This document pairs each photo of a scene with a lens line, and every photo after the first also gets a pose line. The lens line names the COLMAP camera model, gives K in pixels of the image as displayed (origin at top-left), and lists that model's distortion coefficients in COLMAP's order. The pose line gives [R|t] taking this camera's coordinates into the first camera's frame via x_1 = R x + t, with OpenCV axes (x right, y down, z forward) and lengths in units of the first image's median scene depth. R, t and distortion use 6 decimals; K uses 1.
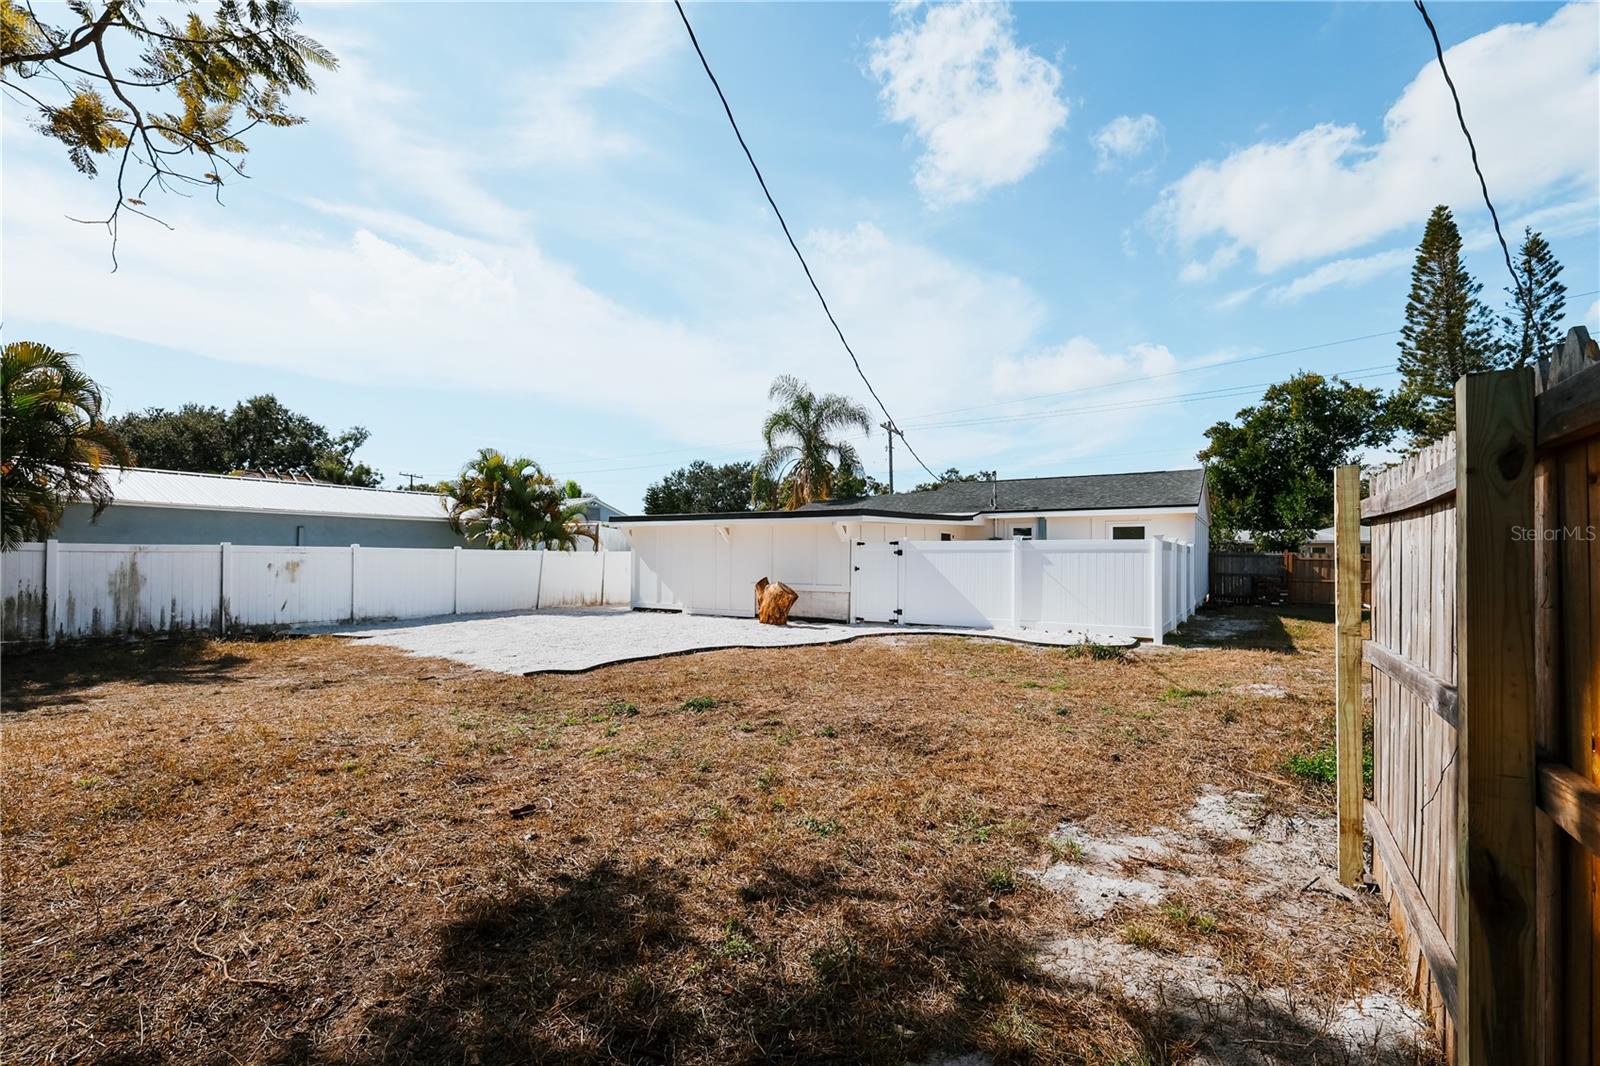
lens RADIAL K [[687.4, 0, 797.2], [0, 687.4, 551.8], [0, 0, 1]] dist [-0.000400, -0.006628]
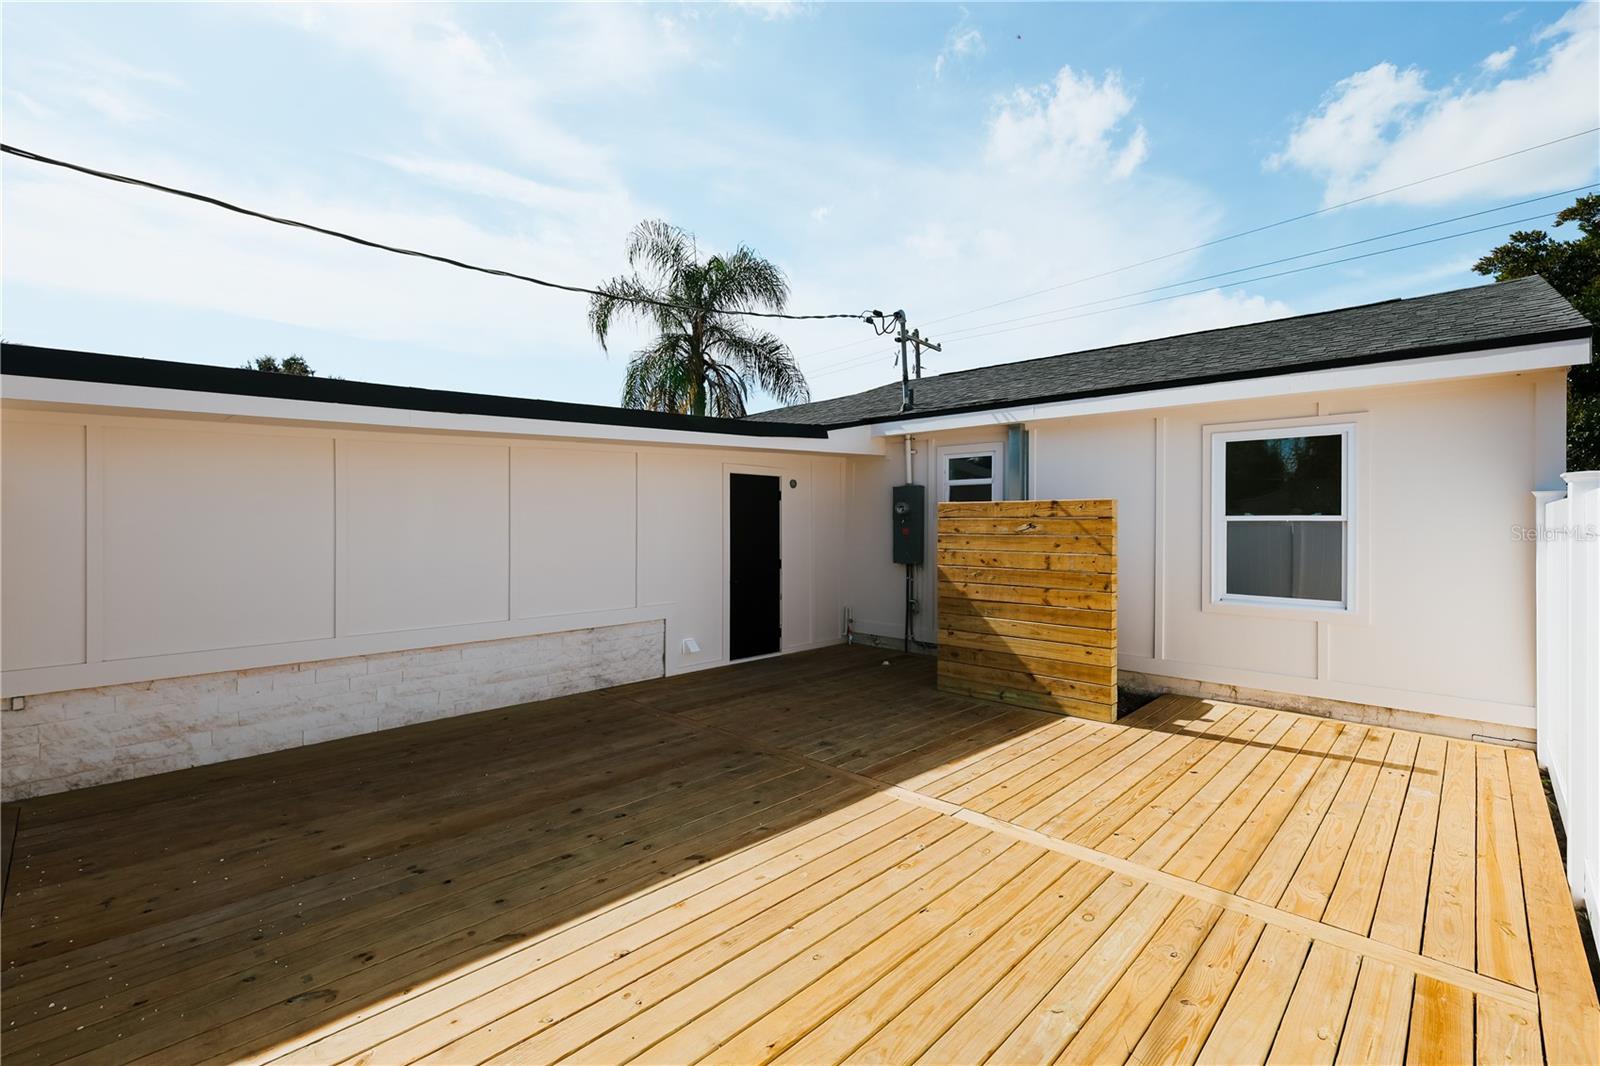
lens RADIAL K [[704.8, 0, 800.0], [0, 704.8, 533.0], [0, 0, 1]] dist [0.000815, 0.000169]
pose [[0.977799, 0.004213, -0.209503, 0.348963], [0.000944, 0.999699, 0.024507, -0.000582], [0.209543, -0.024160, 0.977501, 0.616661]]
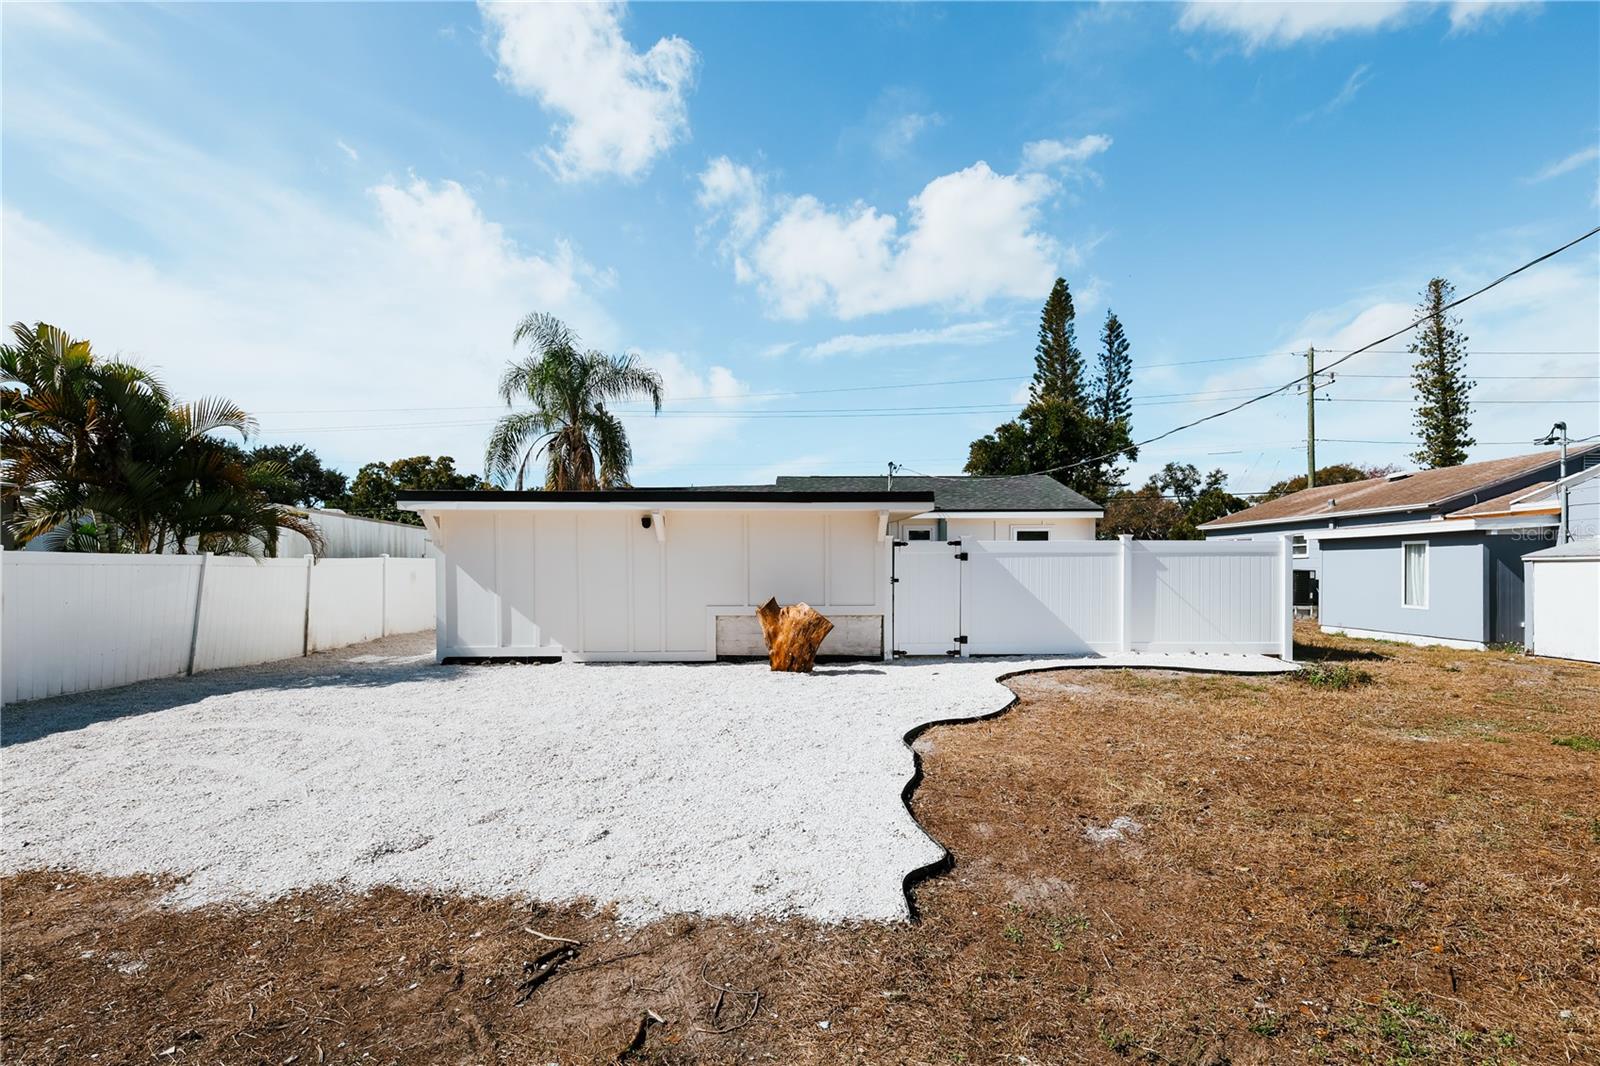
lens RADIAL K [[700.6, 0, 795.5], [0, 700.6, 567.1], [0, 0, 1]] dist [0.001380, 0.000228]
pose [[0.839993, -0.006403, 0.542560, -0.283664], [0.002151, 0.999962, 0.008470, 0.004049], [-0.542593, -0.005948, 0.839975, 0.348136]]
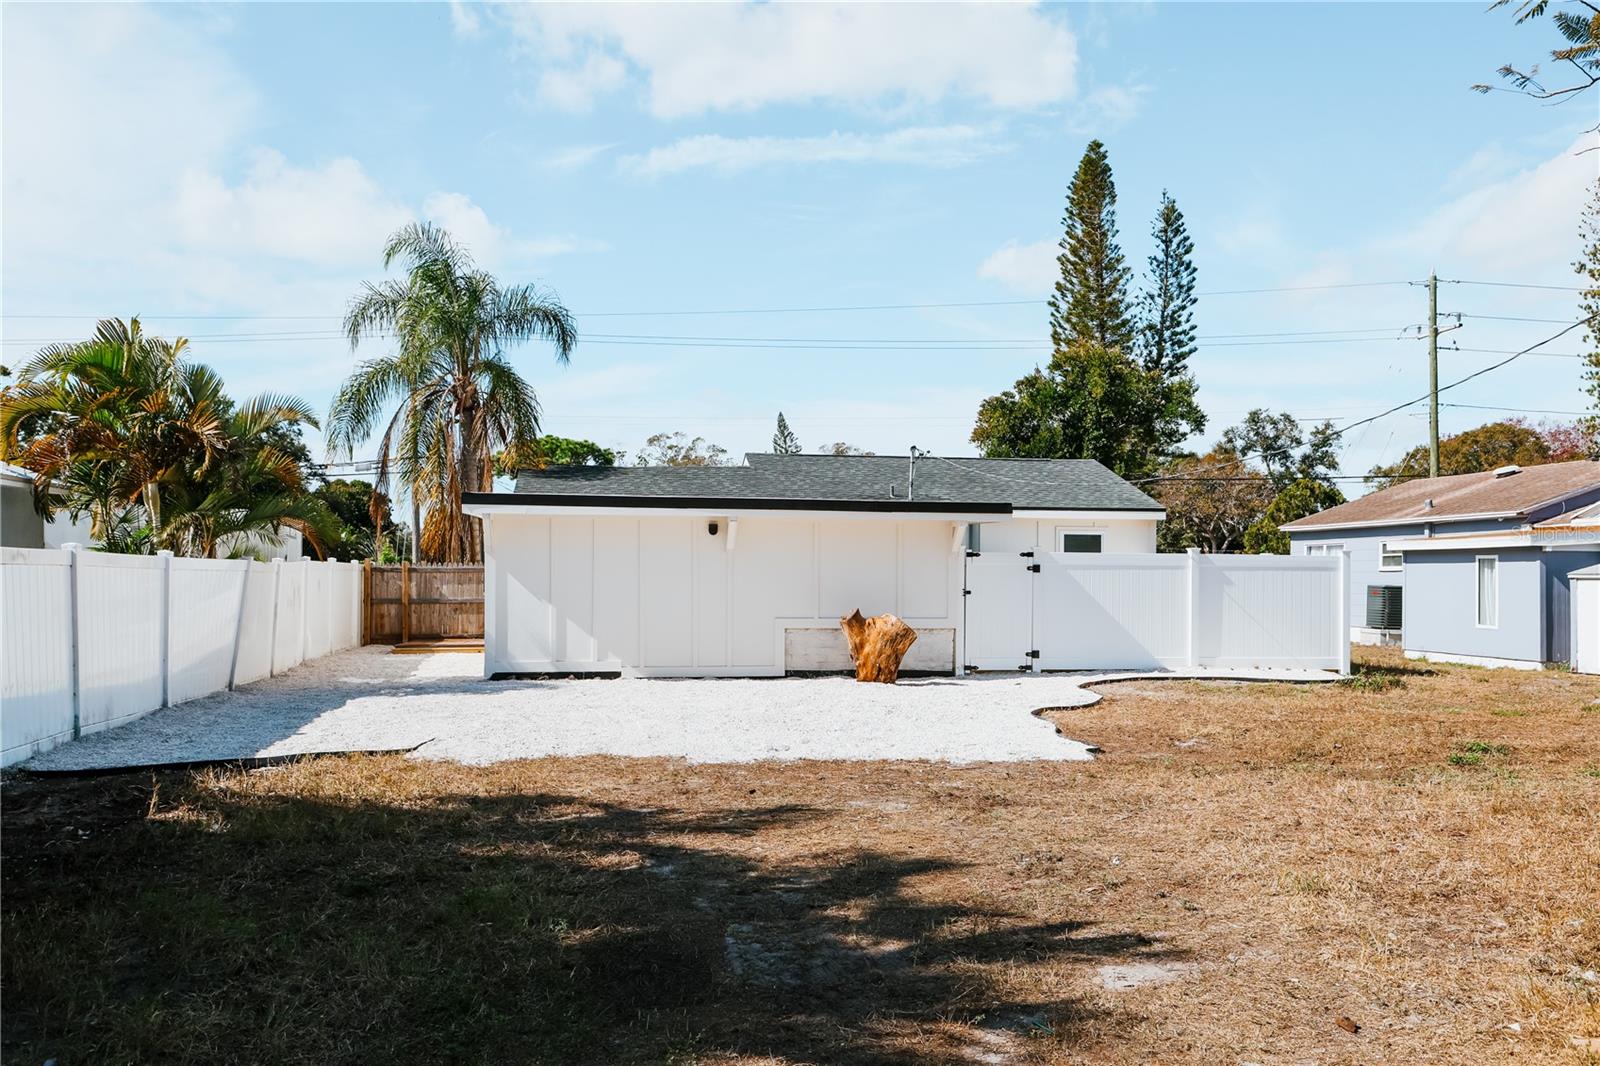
lens RADIAL K [[1311.9, 0, 800.0], [0, 1311.9, 533.0], [0, 0, 1]] dist [0.011533, 0.002104]
pose [[0.746263, 0.022236, 0.665279, -0.657543], [-0.008947, 0.999687, -0.023376, -0.001089], [-0.665591, 0.011492, 0.746228, 0.121878]]
